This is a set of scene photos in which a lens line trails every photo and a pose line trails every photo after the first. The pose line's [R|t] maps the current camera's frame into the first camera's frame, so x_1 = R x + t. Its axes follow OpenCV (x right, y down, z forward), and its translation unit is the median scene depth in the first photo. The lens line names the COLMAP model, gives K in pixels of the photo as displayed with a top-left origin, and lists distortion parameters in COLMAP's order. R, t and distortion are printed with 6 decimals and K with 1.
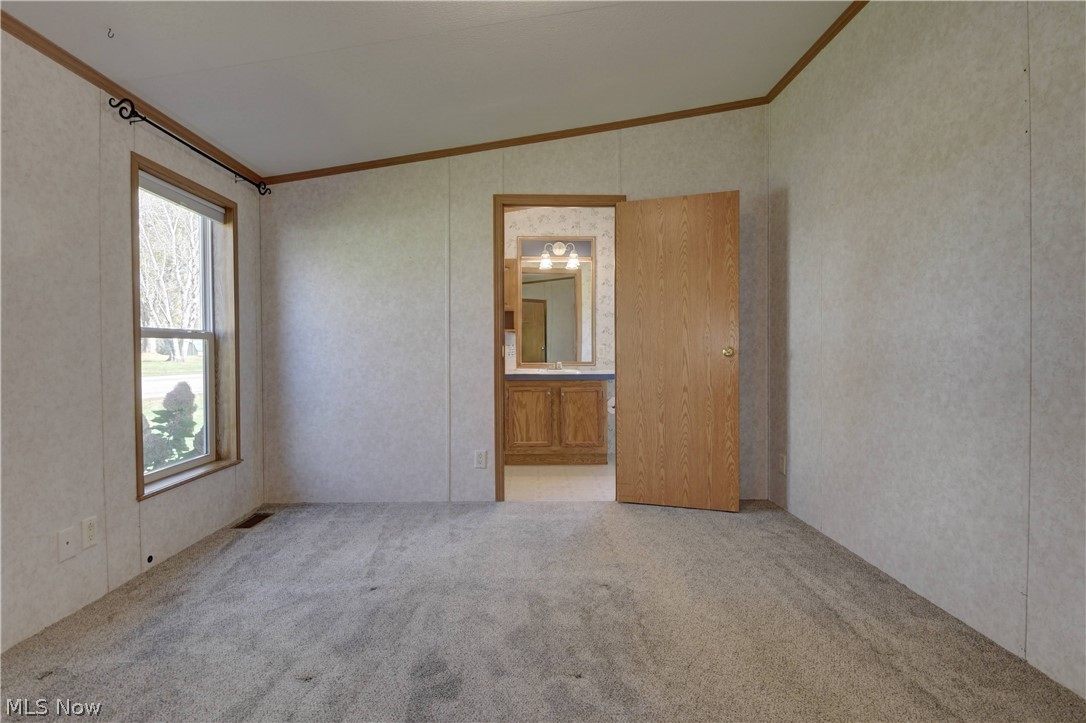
lens RADIAL K [[520.4, 0, 543.2], [0, 520.4, 356.4], [0, 0, 1]] dist [0.026820, -0.032684]
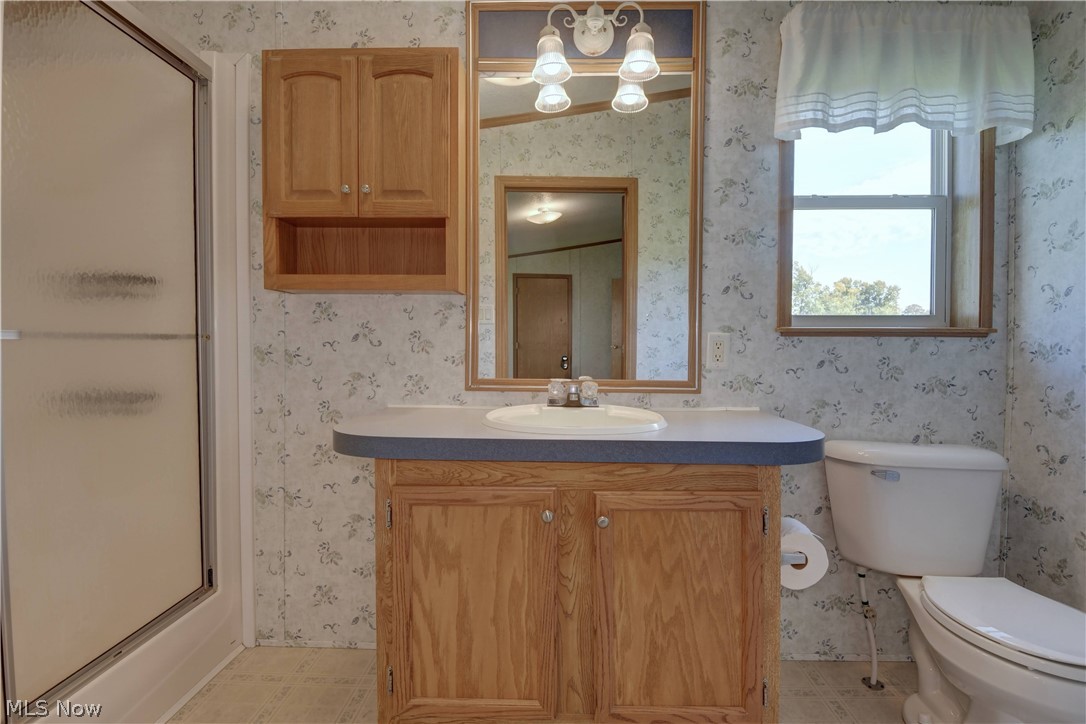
lens RADIAL K [[520.4, 0, 543.2], [0, 520.4, 356.9], [0, 0, 1]] dist [0.026820, -0.032684]
pose [[0.998387, 0.010114, -0.055874, 0.029581], [-0.009434, 0.999878, 0.012436, -0.012178], [0.055993, -0.011889, 0.998360, 1.006517]]
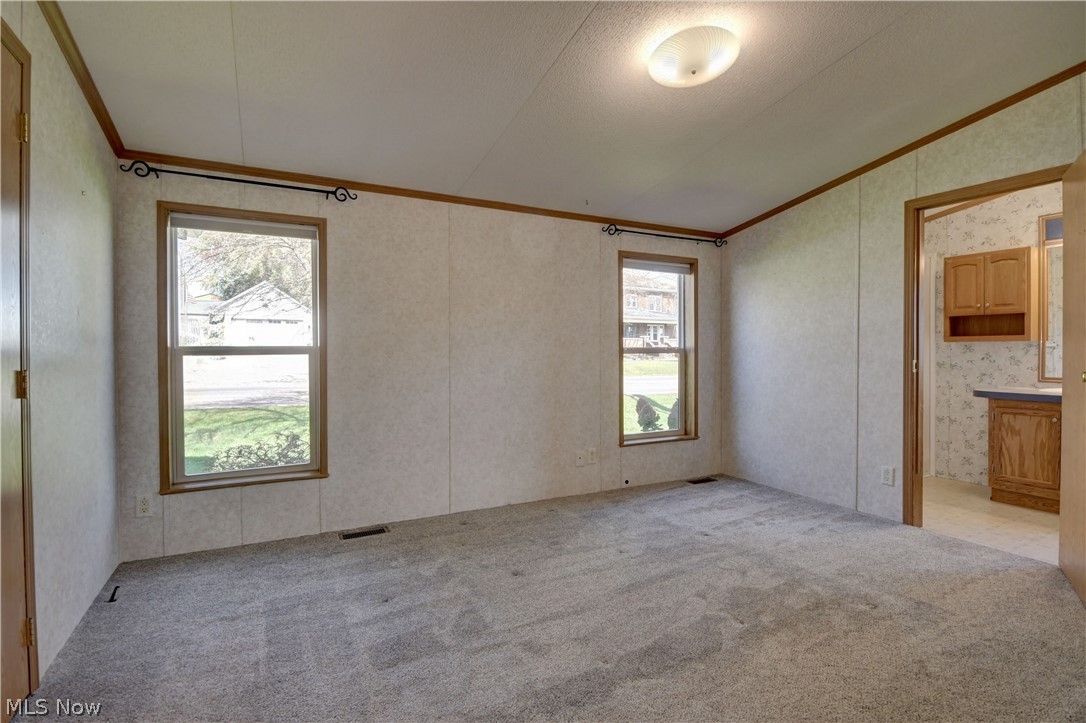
lens RADIAL K [[520.4, 0, 543.2], [0, 520.4, 356.4], [0, 0, 1]] dist [0.026820, -0.032684]
pose [[0.442562, 0.011826, -0.896660, 0.482380], [-0.009640, 0.999918, 0.008430, -0.029421], [0.896686, 0.004913, 0.442640, -0.014392]]
